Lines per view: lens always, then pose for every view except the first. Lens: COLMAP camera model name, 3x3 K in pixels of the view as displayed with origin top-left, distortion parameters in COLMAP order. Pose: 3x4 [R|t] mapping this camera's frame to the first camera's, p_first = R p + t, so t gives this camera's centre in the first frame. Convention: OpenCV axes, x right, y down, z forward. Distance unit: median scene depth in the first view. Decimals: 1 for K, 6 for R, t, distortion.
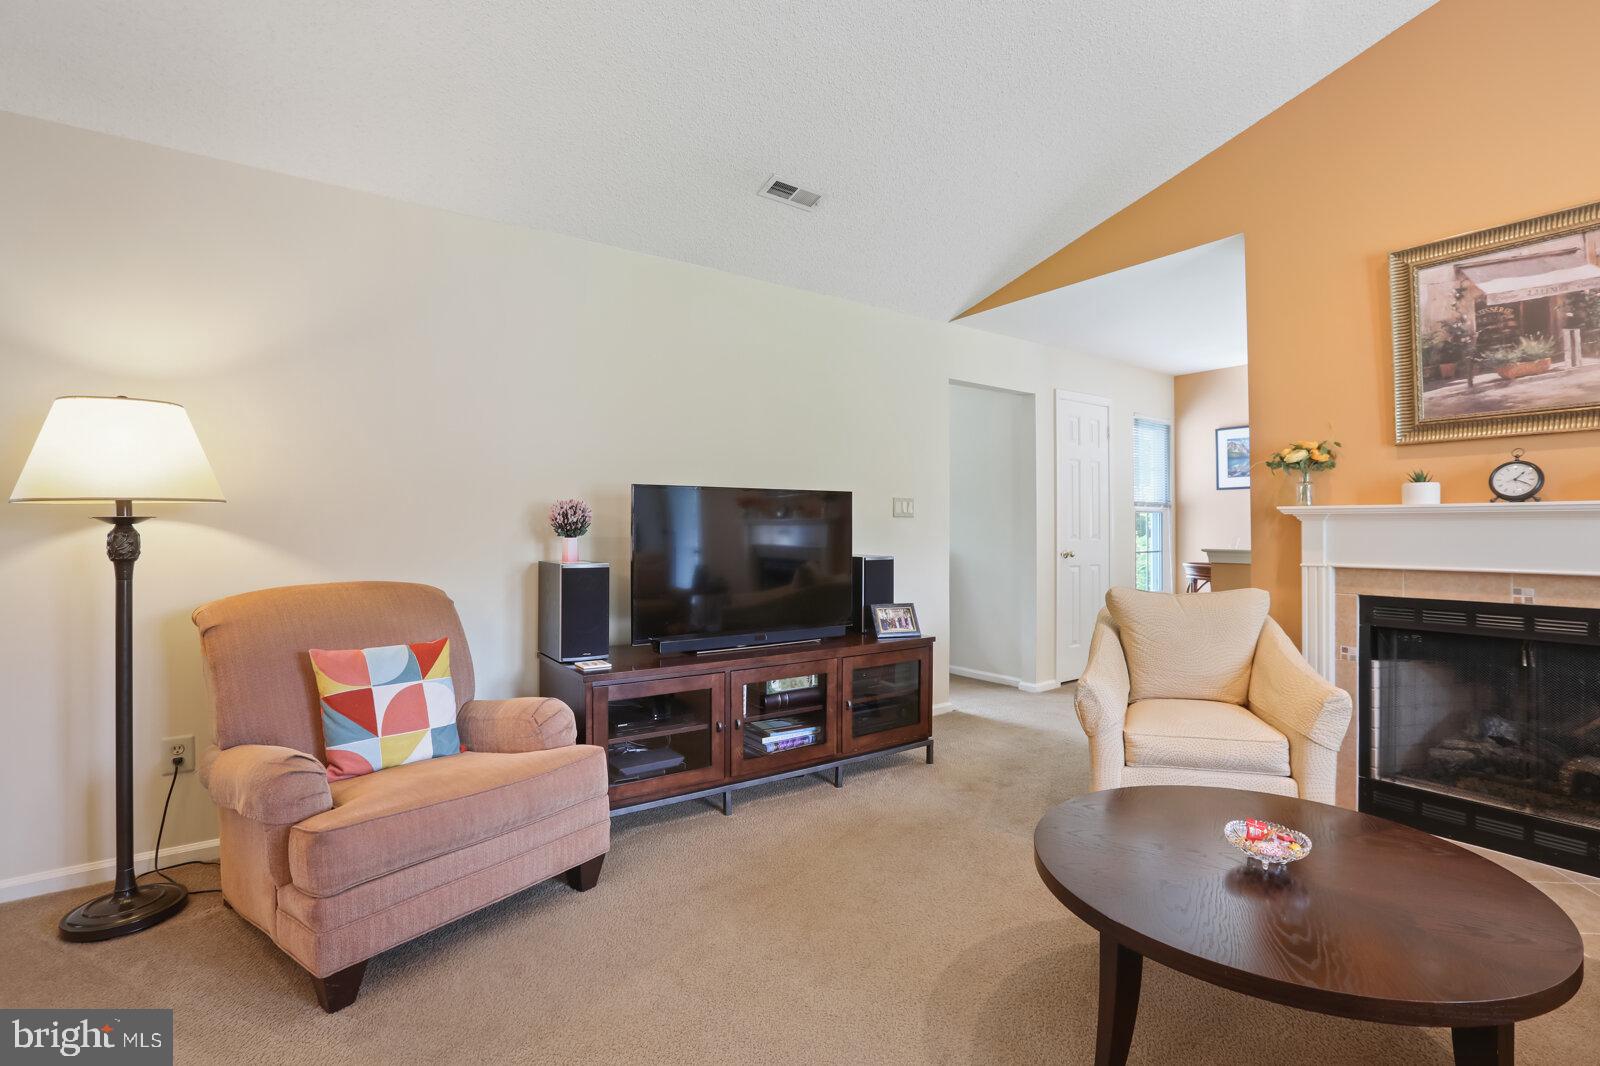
lens RADIAL K [[755.4, 0, 796.6], [0, 755.4, 522.8], [0, 0, 1]] dist [-0.029767, 0.007577]
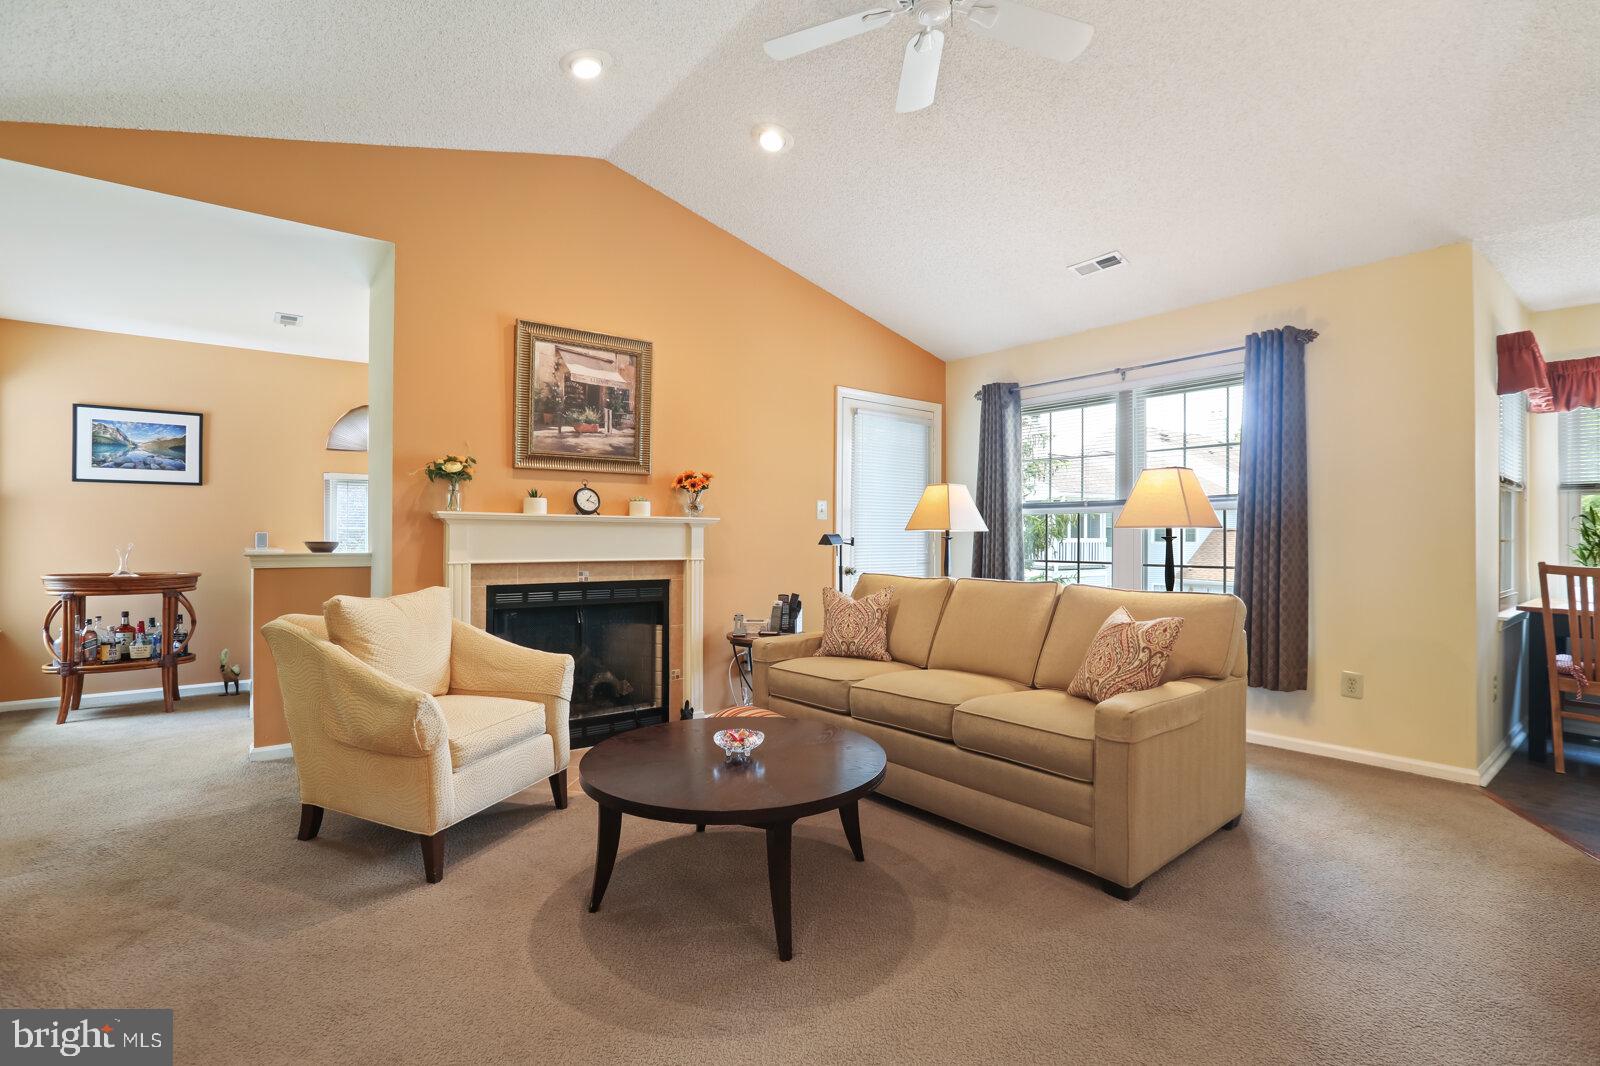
lens RADIAL K [[755.4, 0, 792.5], [0, 755.4, 528.1], [0, 0, 1]] dist [-0.029767, 0.007577]
pose [[-0.057442, 0.010265, 0.998296, -0.568067], [-0.012690, 0.999859, -0.011011, 0.010400], [-0.998268, -0.013301, -0.057303, 0.628039]]
